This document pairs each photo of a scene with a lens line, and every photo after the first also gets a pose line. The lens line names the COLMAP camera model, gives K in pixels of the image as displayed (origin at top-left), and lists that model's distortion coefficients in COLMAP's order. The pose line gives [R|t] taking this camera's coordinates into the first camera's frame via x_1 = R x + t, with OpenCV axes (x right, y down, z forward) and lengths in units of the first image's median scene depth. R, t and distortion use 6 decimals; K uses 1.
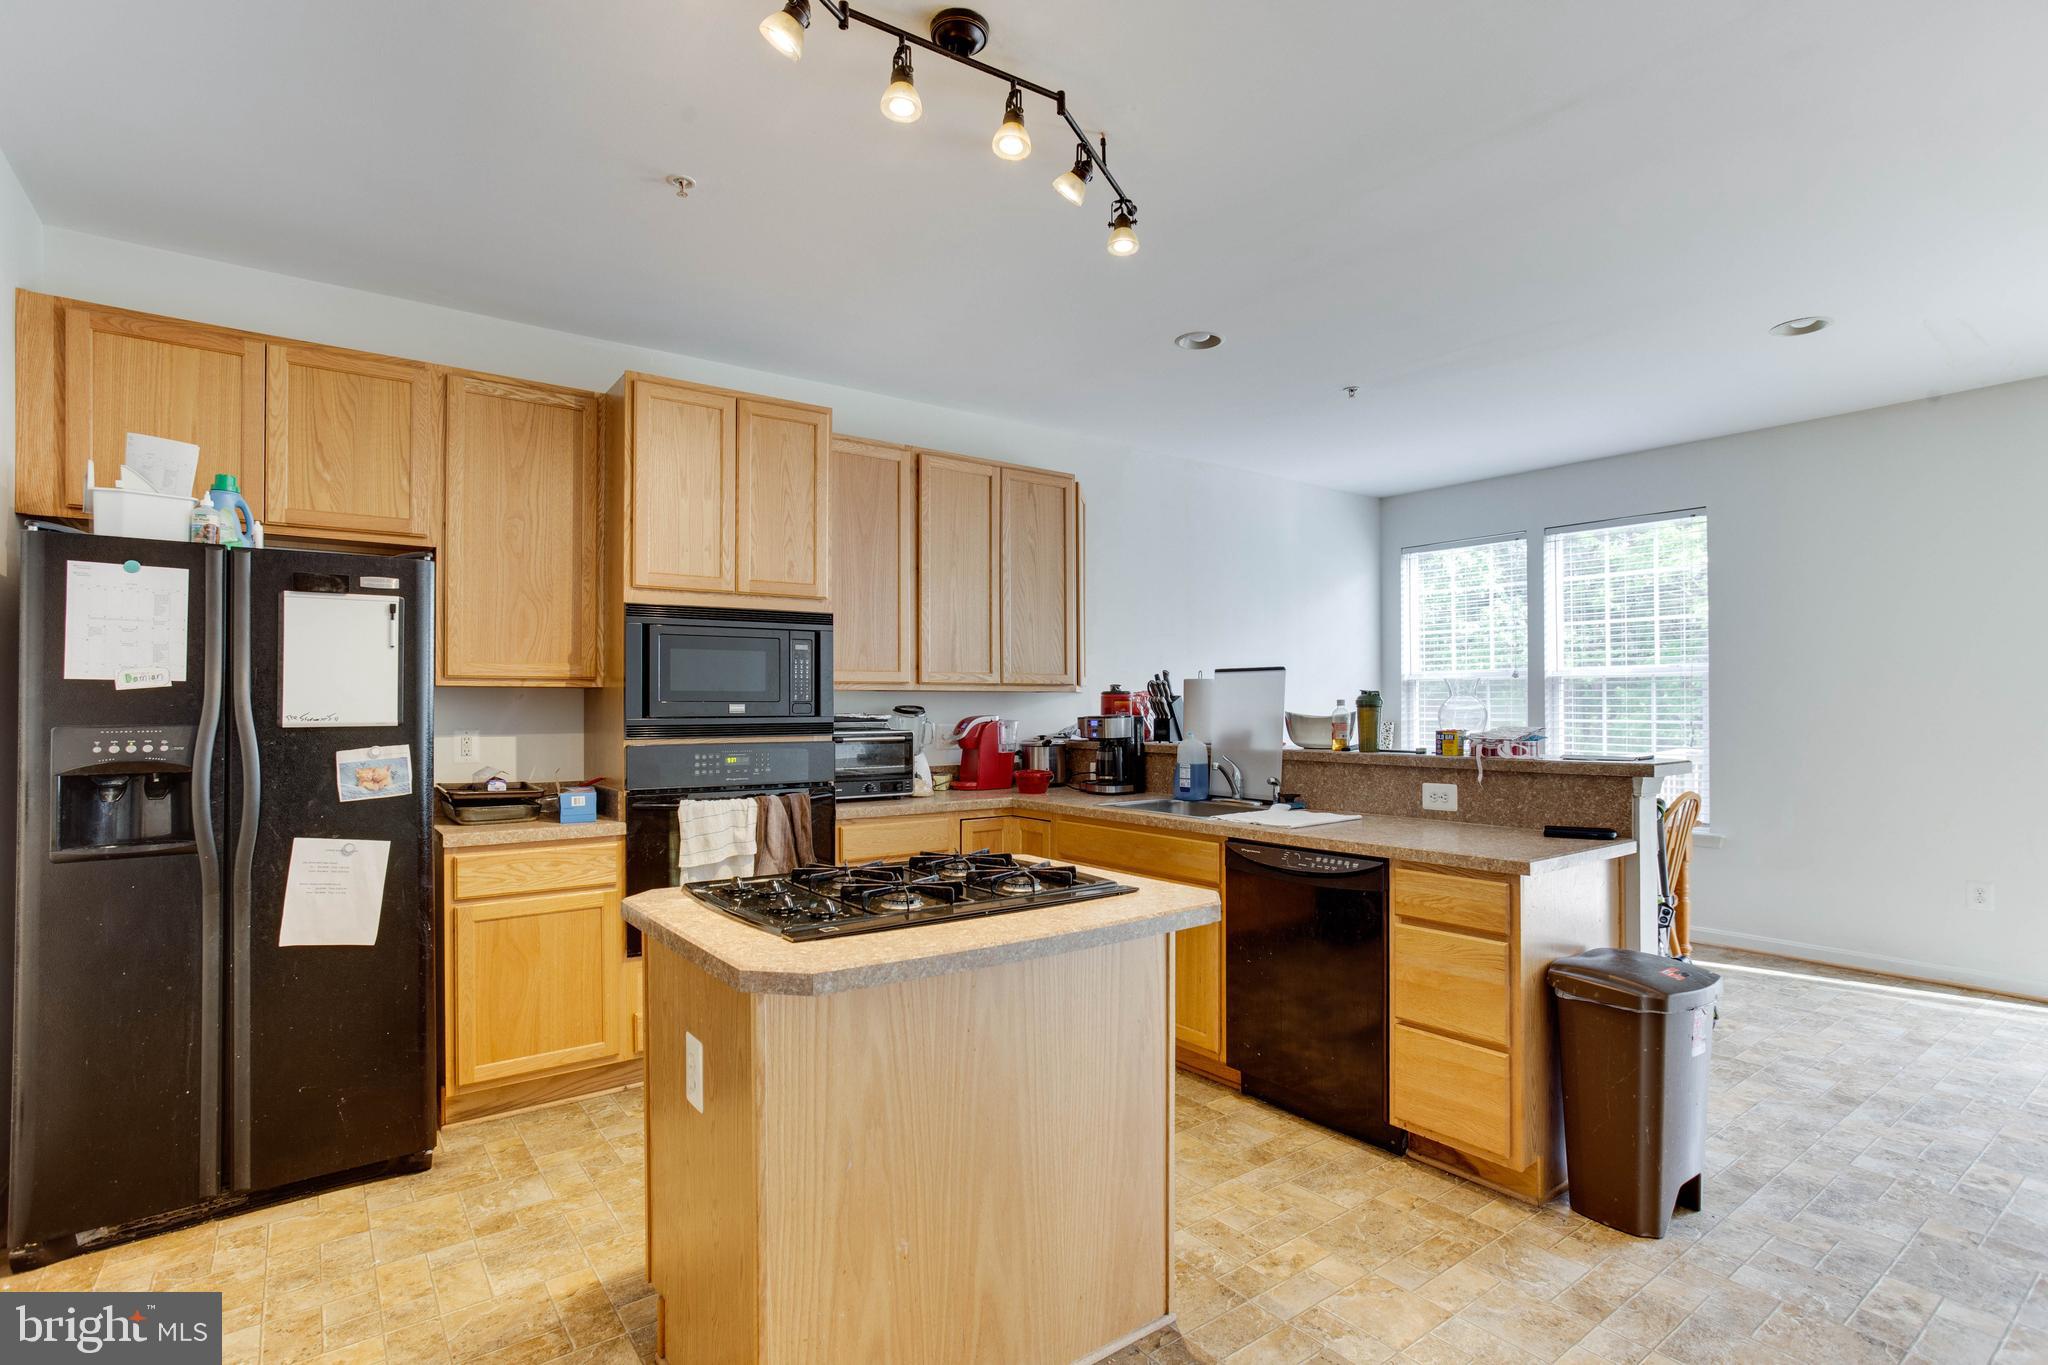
lens RADIAL K [[1026.2, 0, 1024.0], [0, 1026.2, 682.5], [0, 0, 1]] dist [0.035454, 0.000132]
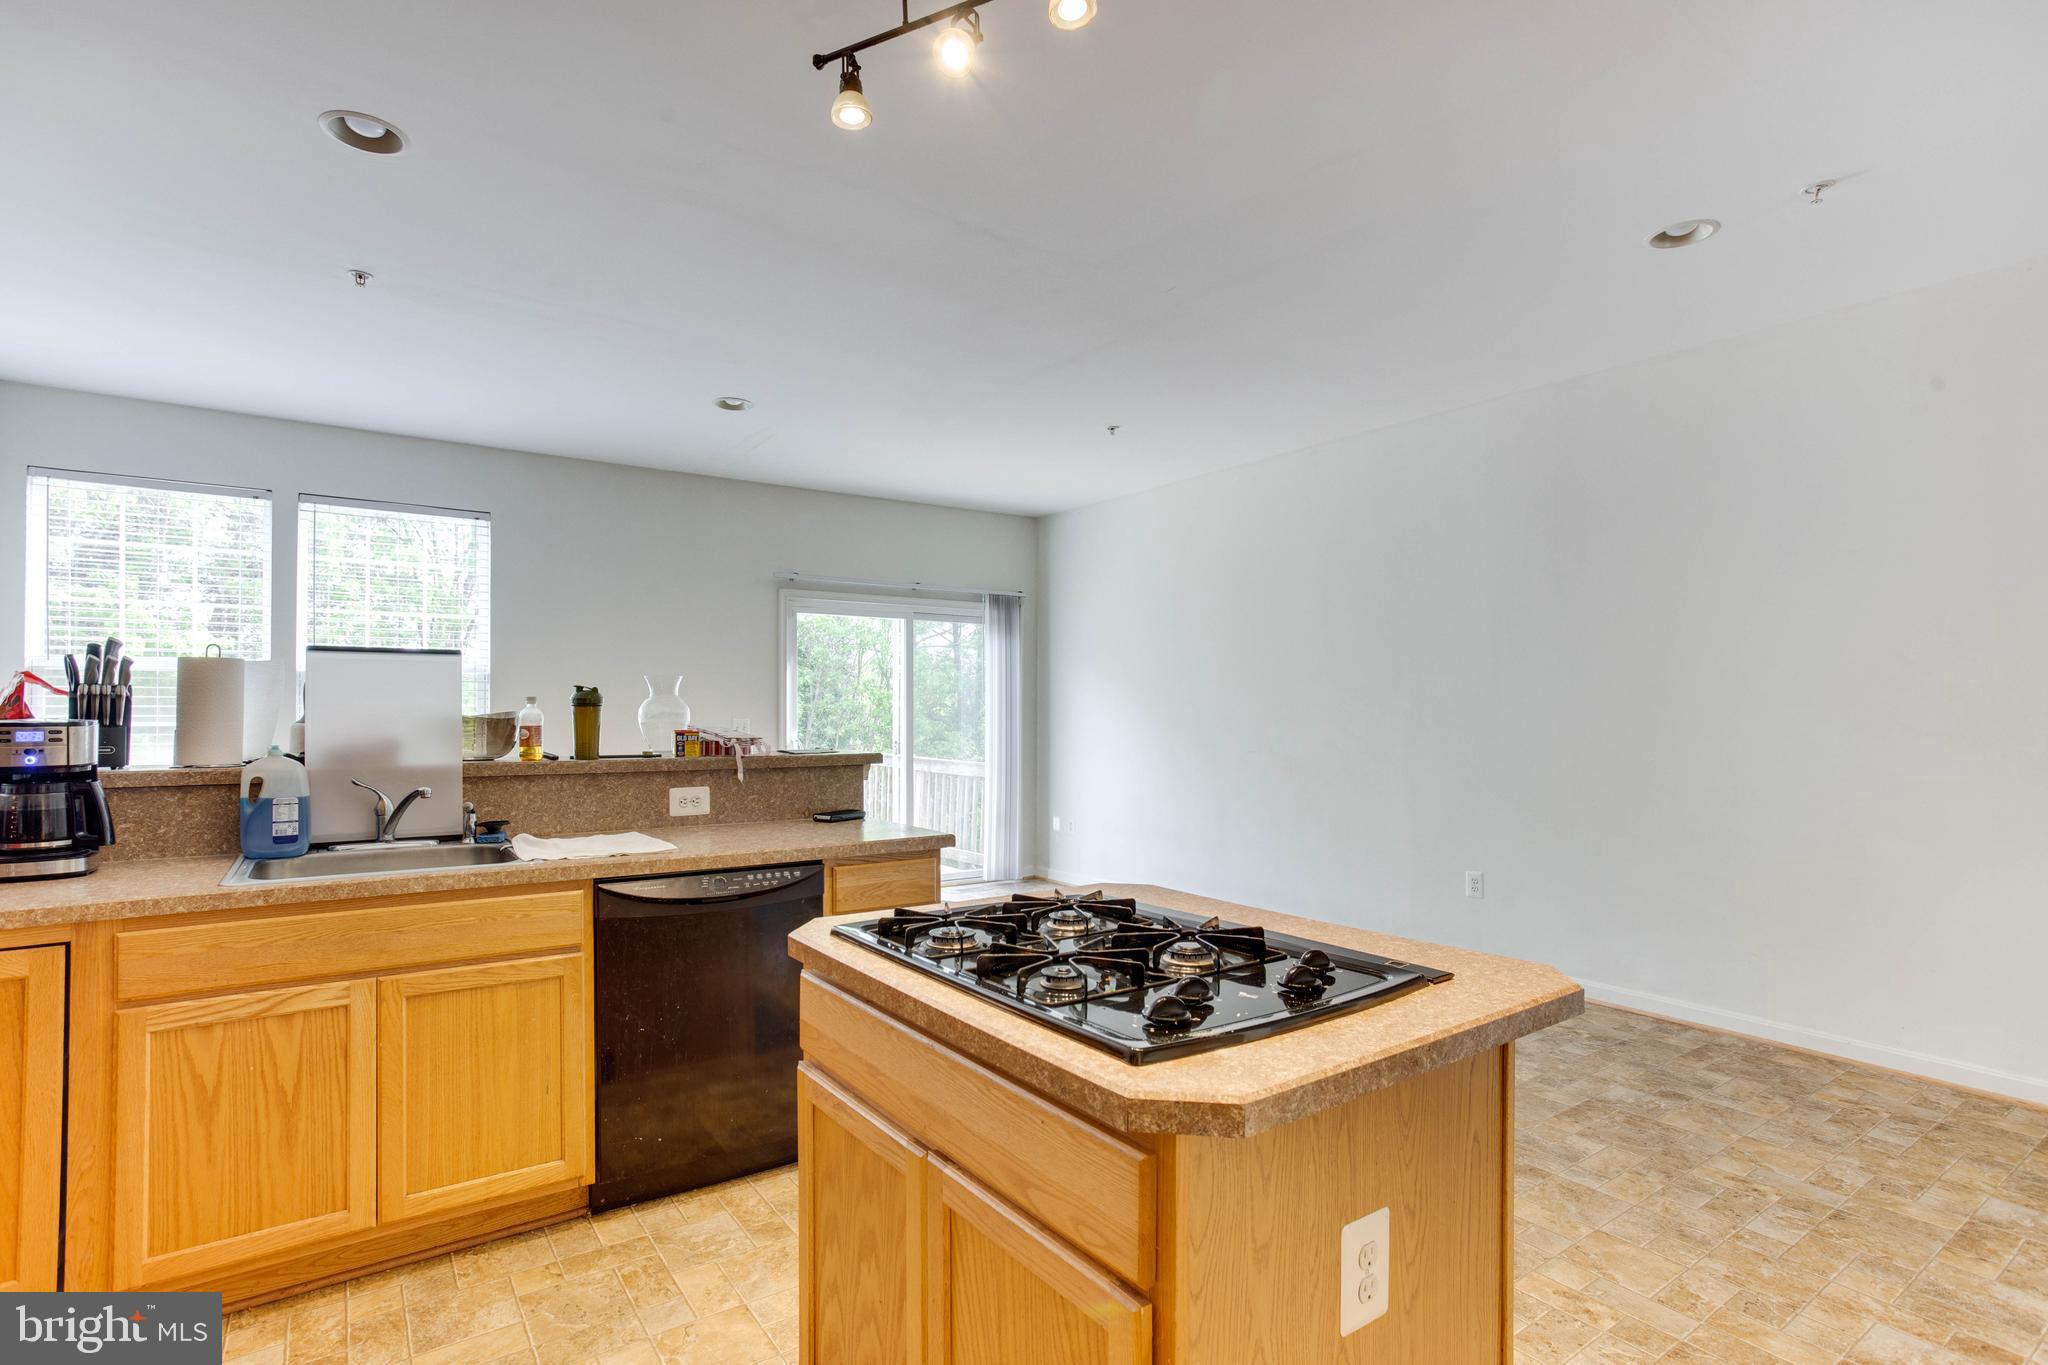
lens RADIAL K [[1020.5, 0, 1023.3], [0, 1020.5, 707.9], [0, 0, 1]] dist [-0.002935, -0.000469]
pose [[0.045208, 0.001545, 0.998976, -0.493779], [-0.029019, 0.999579, -0.000233, 0.014959], [-0.998556, -0.028979, 0.045234, 0.612252]]
